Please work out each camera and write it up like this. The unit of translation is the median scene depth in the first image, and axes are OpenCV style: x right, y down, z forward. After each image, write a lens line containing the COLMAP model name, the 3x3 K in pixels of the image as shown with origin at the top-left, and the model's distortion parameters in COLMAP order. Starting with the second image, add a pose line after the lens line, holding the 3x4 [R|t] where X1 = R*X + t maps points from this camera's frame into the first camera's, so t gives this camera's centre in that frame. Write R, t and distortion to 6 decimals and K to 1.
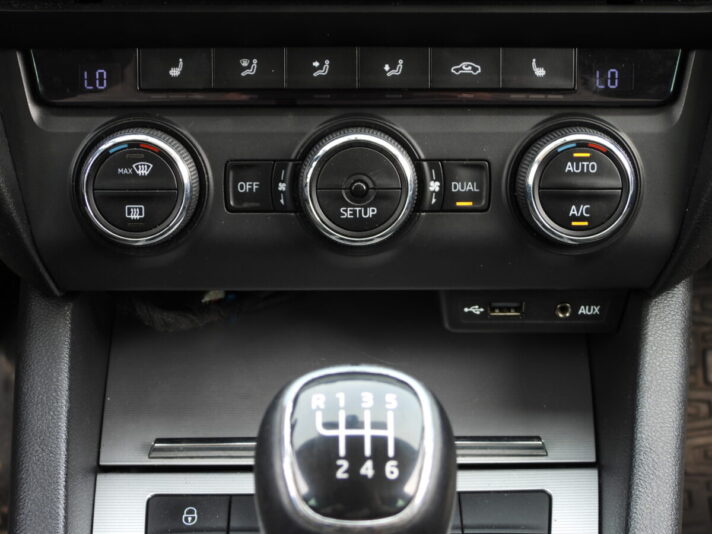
lens RADIAL K [[1358.7, 0, 356.0], [0, 1358.7, 267.0], [0, 0, 1]] dist [-0.015796, -0.032184]
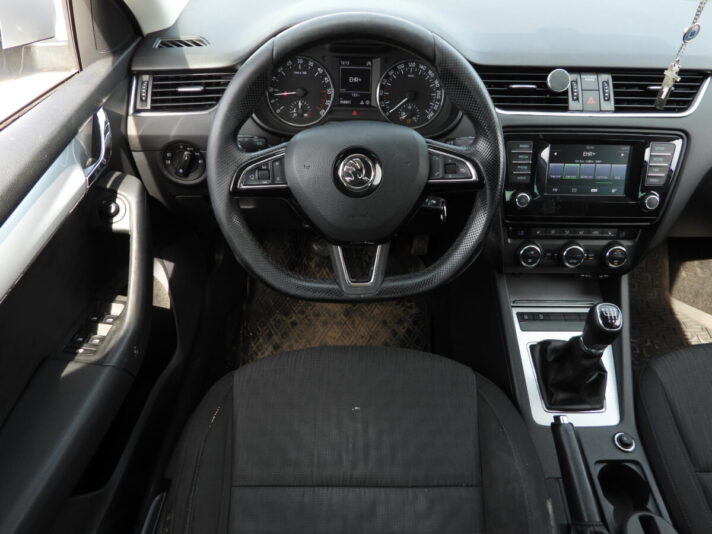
lens RADIAL K [[496.7, 0, 356.0], [0, 496.7, 267.0], [0, 0, 1]] dist [-0.014194, 0.000845]
pose [[0.999834, 0.015939, -0.008842, -0.778926], [-0.014253, 0.986051, 0.165834, -0.308653], [0.011362, -0.165680, 0.986114, -0.825902]]
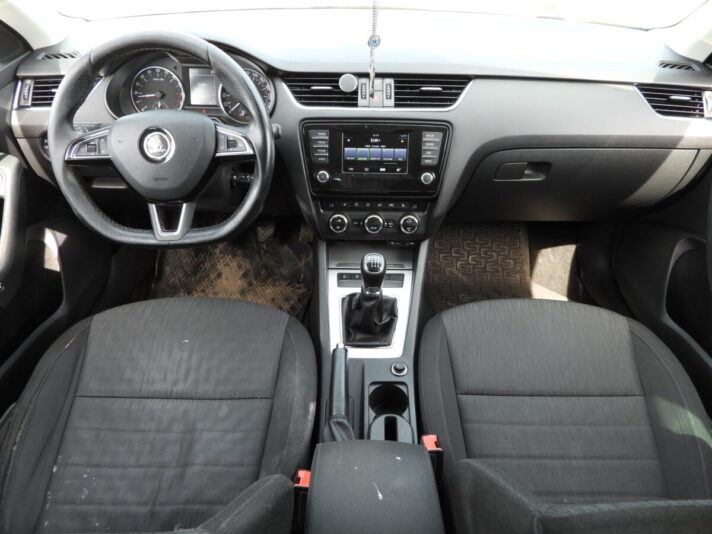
lens RADIAL K [[496.7, 0, 356.0], [0, 496.7, 267.0], [0, 0, 1]] dist [-0.014194, 0.000845]
pose [[0.999672, 0.019557, -0.016513, -0.037271], [-0.017565, 0.993420, 0.113172, -0.117745], [0.018618, -0.112845, 0.993438, -1.277796]]
